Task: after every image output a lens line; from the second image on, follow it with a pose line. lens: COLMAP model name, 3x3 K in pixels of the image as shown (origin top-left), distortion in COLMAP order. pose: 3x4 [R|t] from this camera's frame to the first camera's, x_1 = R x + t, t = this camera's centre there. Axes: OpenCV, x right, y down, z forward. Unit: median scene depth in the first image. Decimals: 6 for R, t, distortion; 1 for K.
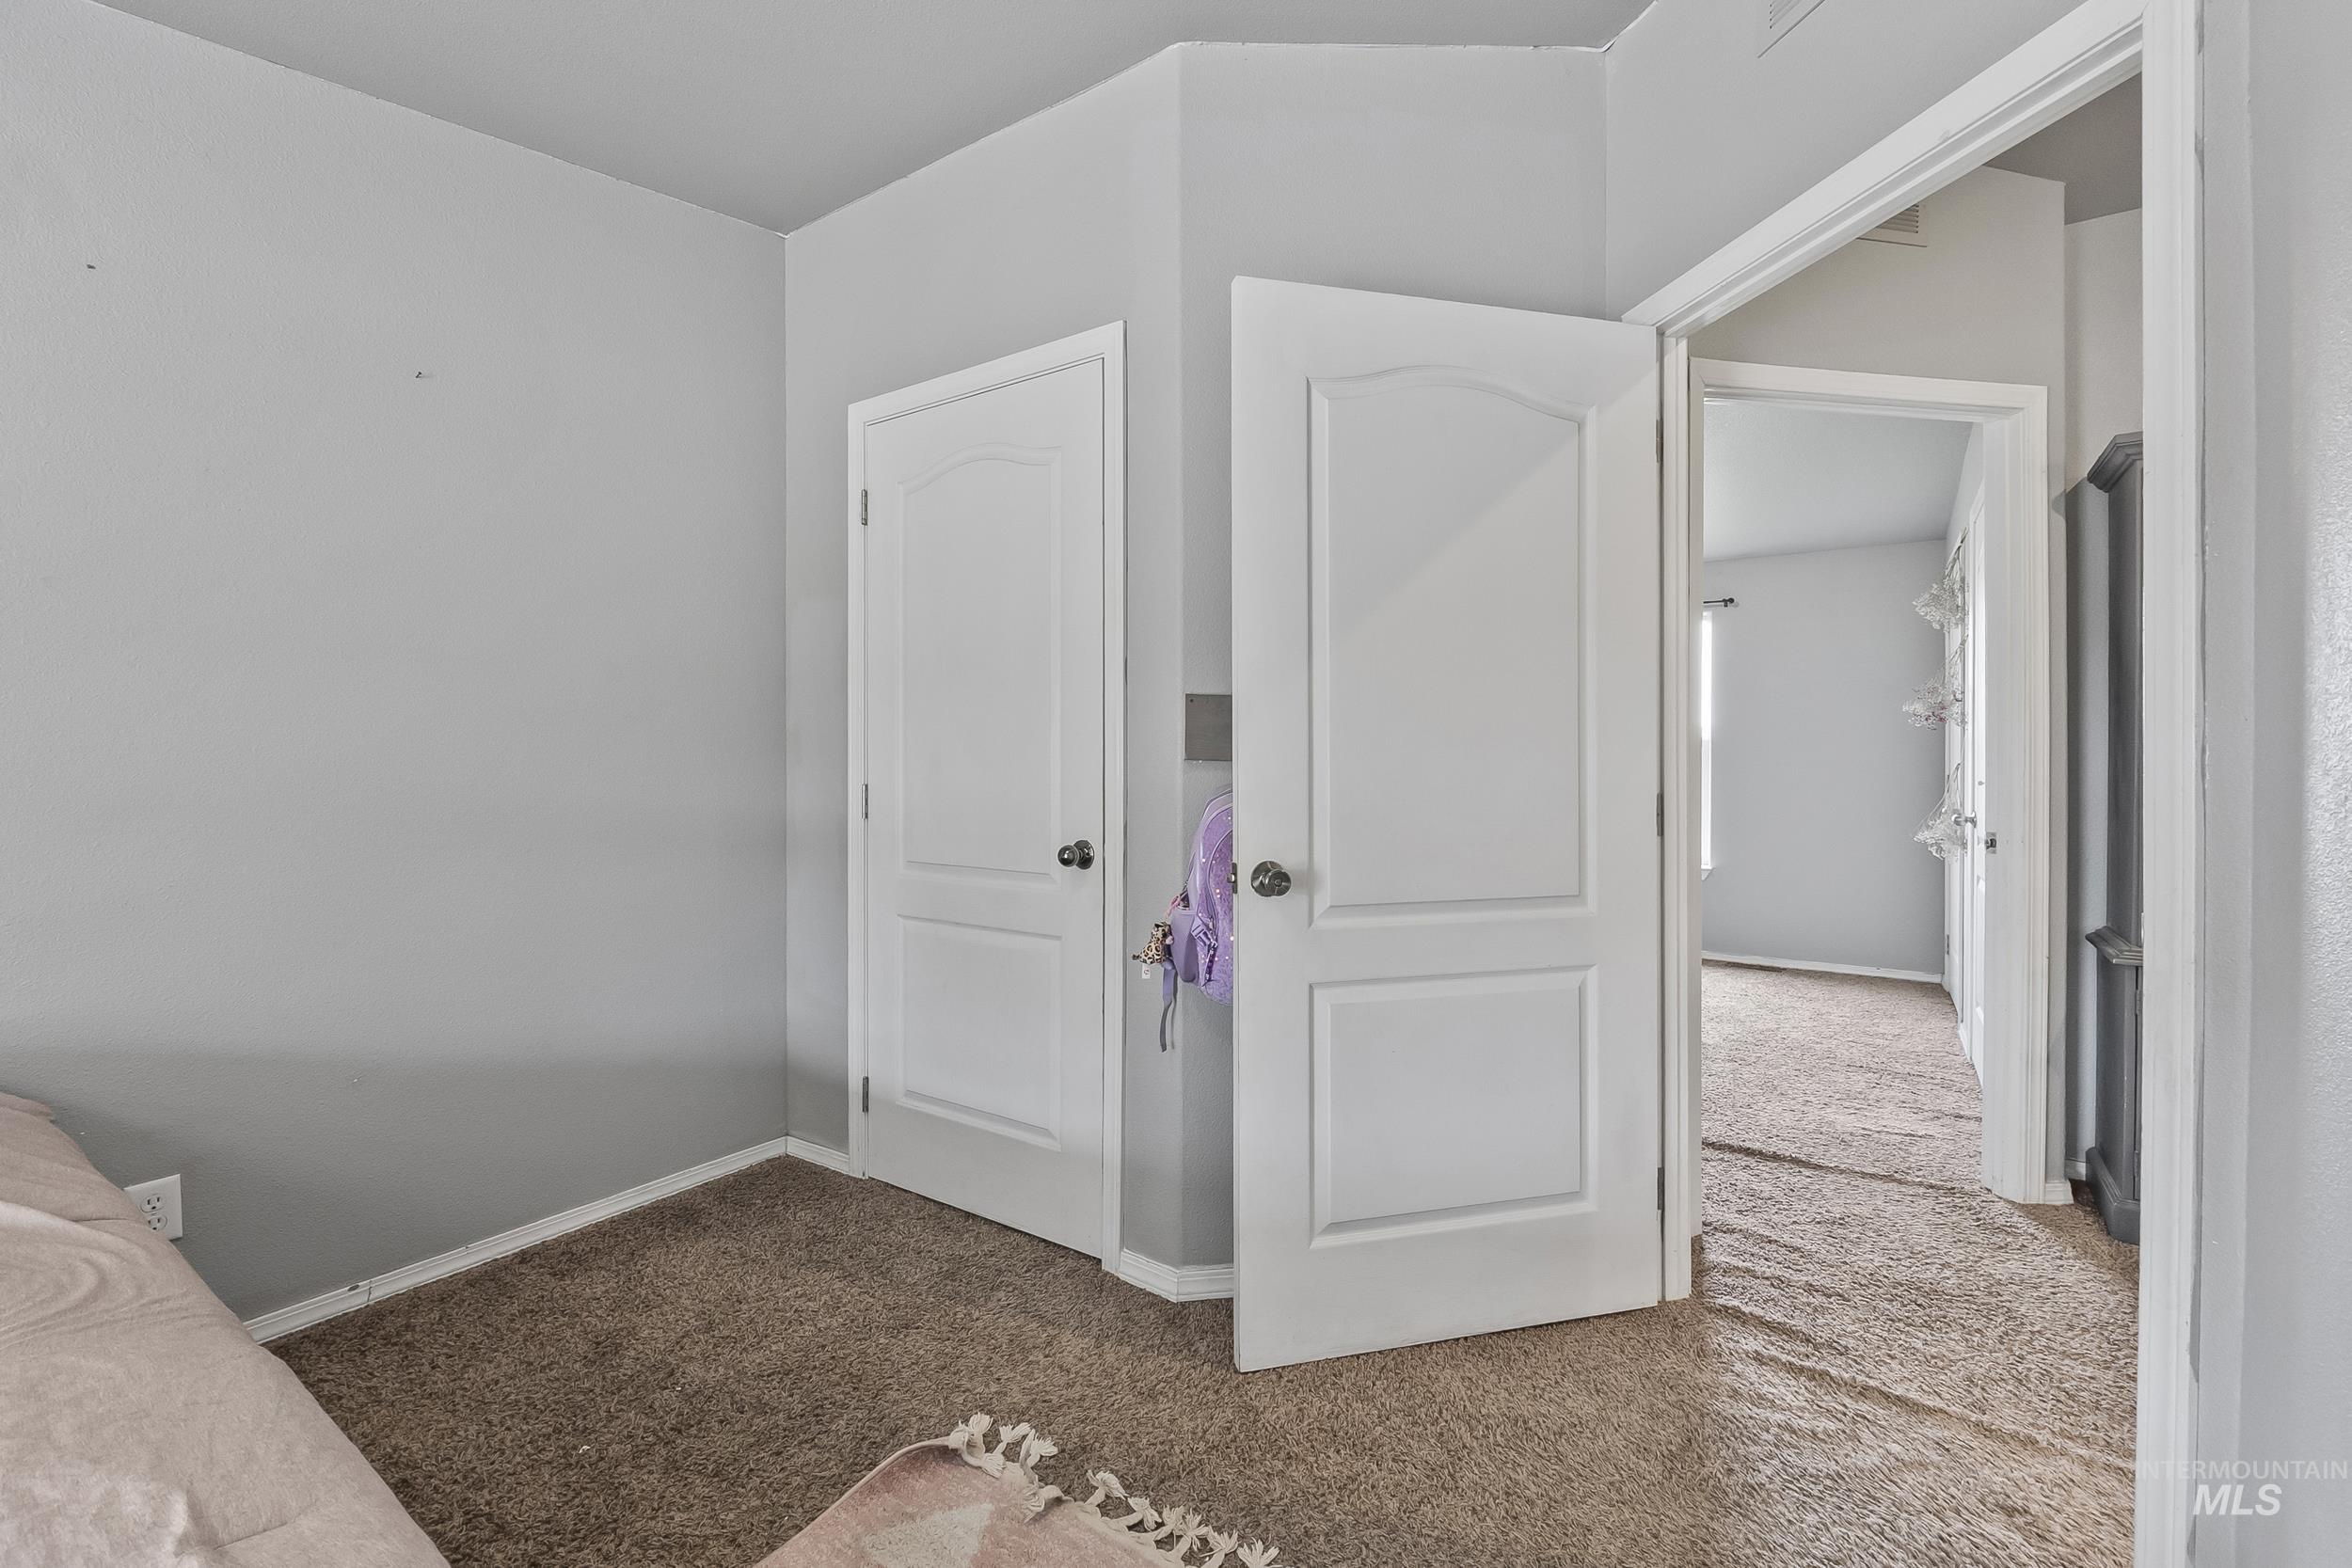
lens RADIAL K [[991.2, 0, 1176.0], [0, 991.2, 784.0], [0, 0, 1]] dist [-0.002706, -0.000660]
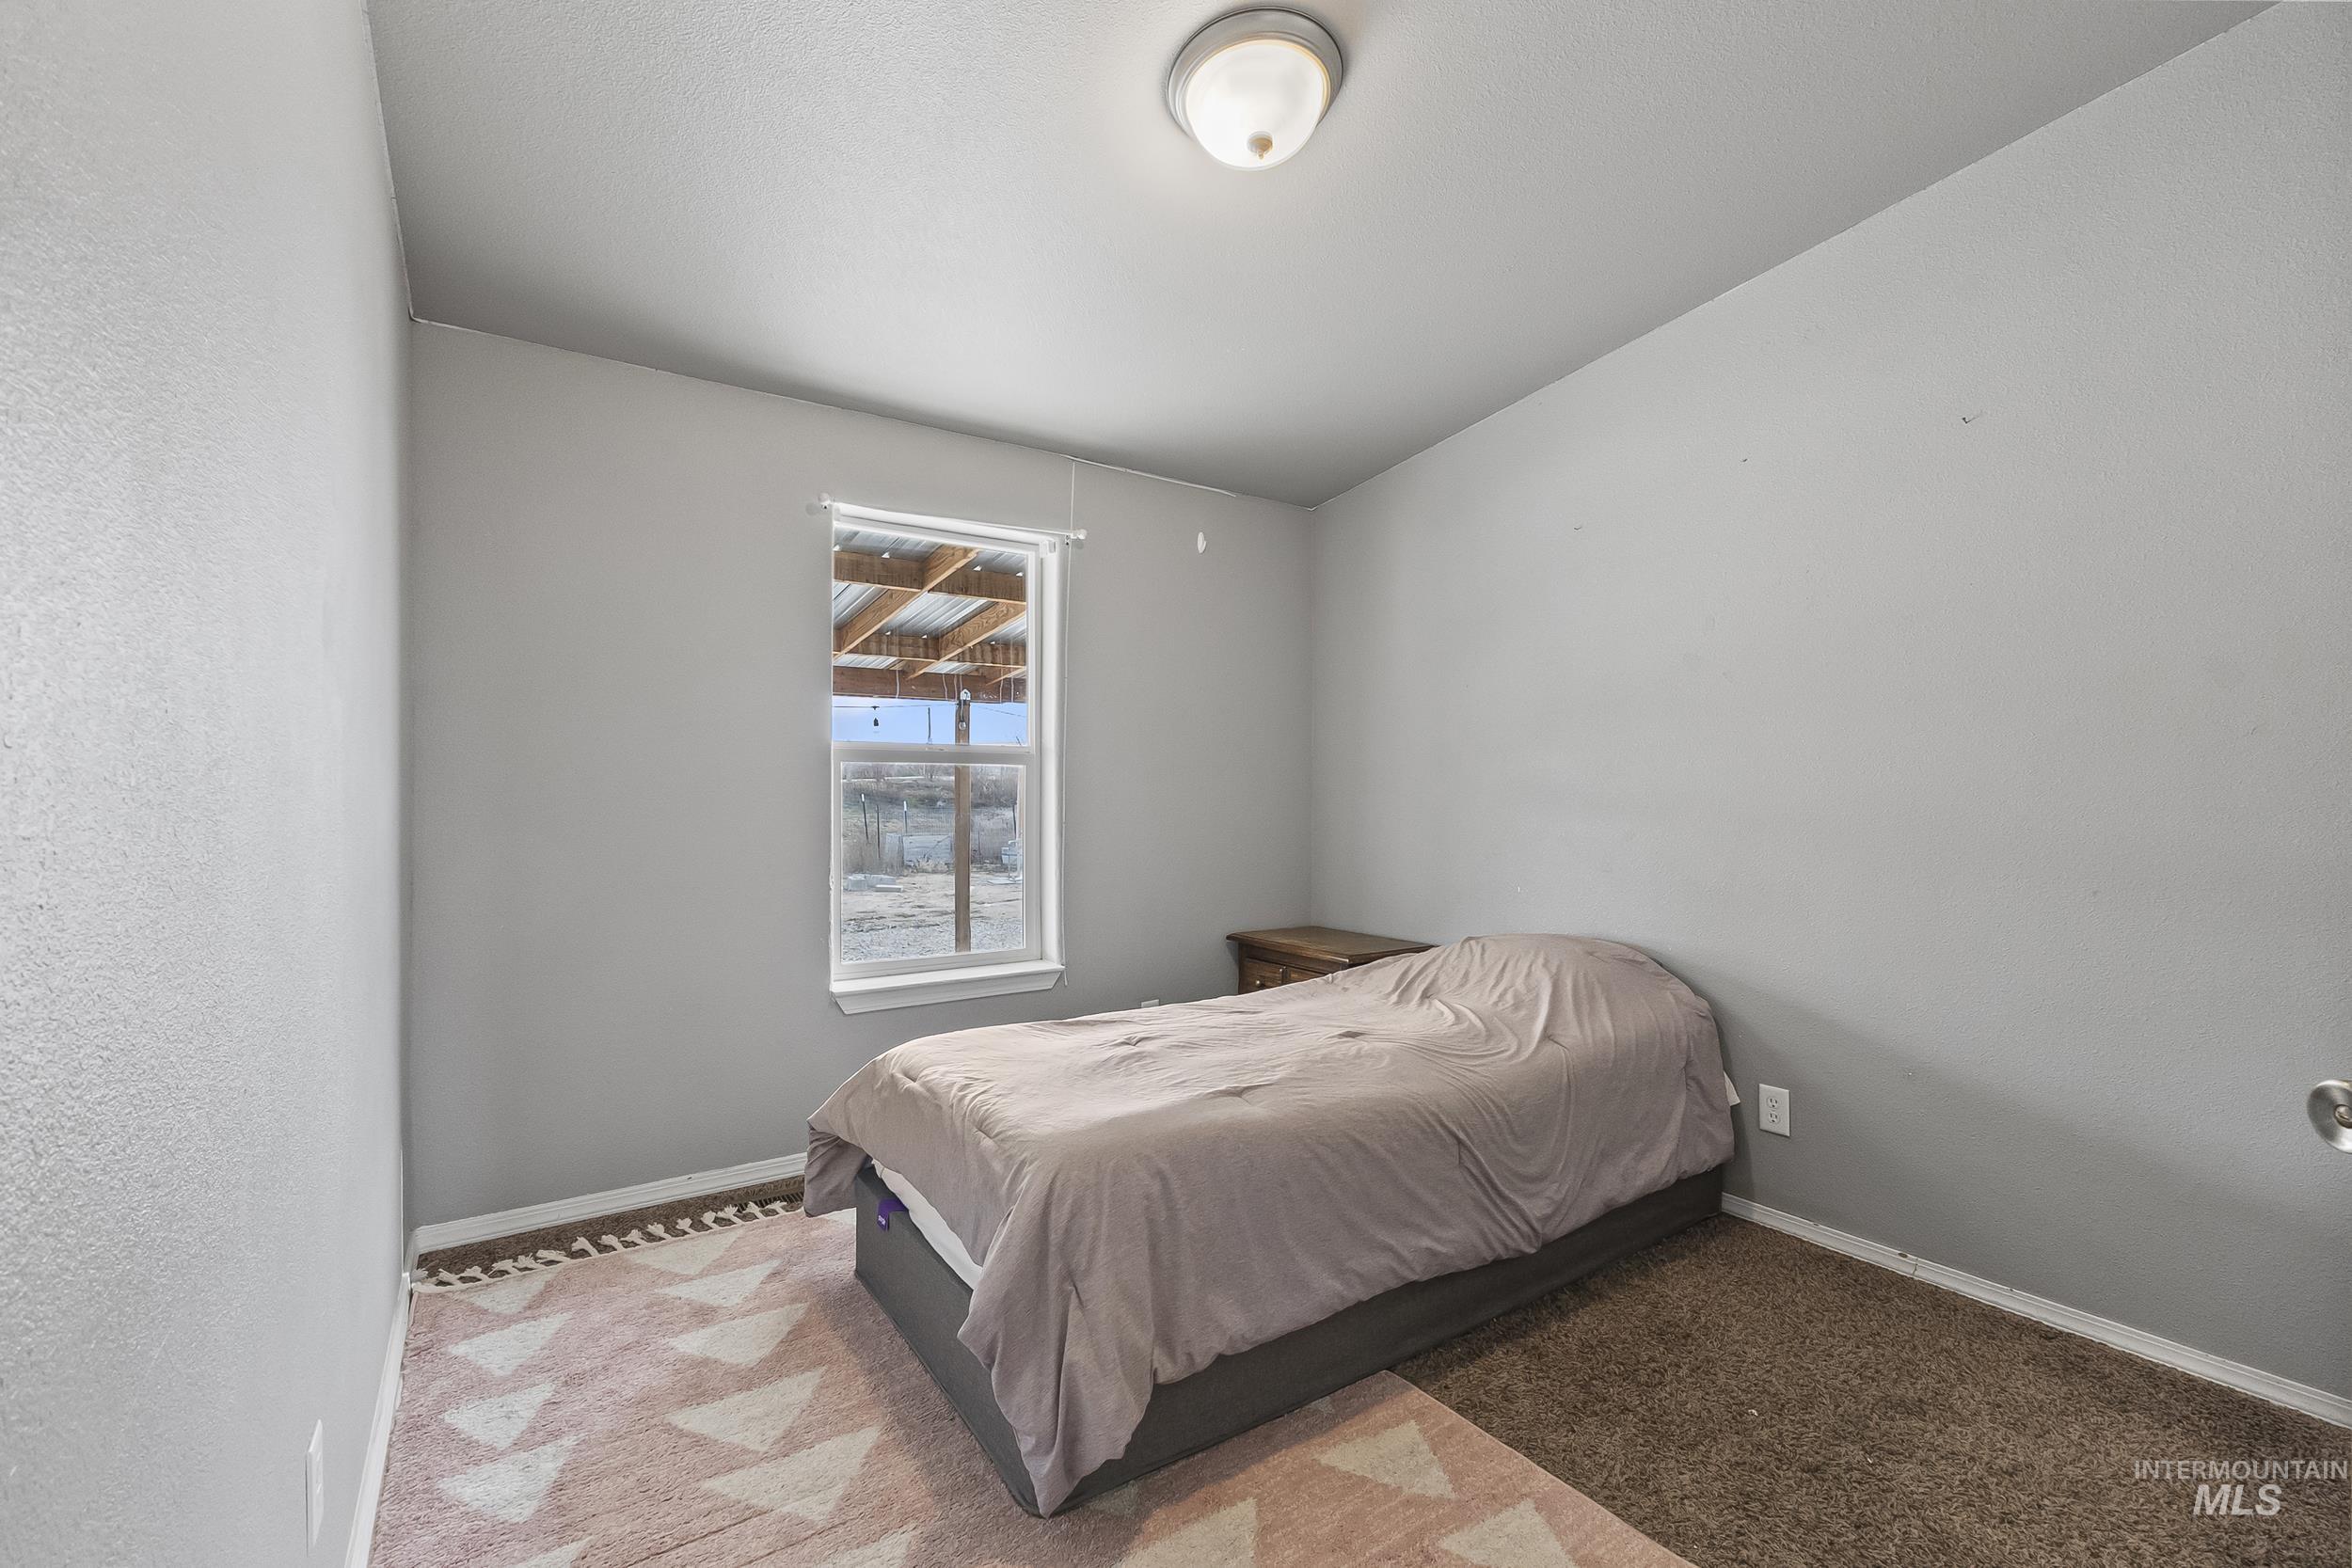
lens RADIAL K [[991.2, 0, 1176.0], [0, 991.2, 784.0], [0, 0, 1]] dist [-0.002706, -0.000660]
pose [[-0.357624, 0.000029, -0.933866, 0.547879], [-0.023396, 0.999686, 0.008991, -0.023837], [0.933573, 0.025064, -0.357511, 0.631057]]
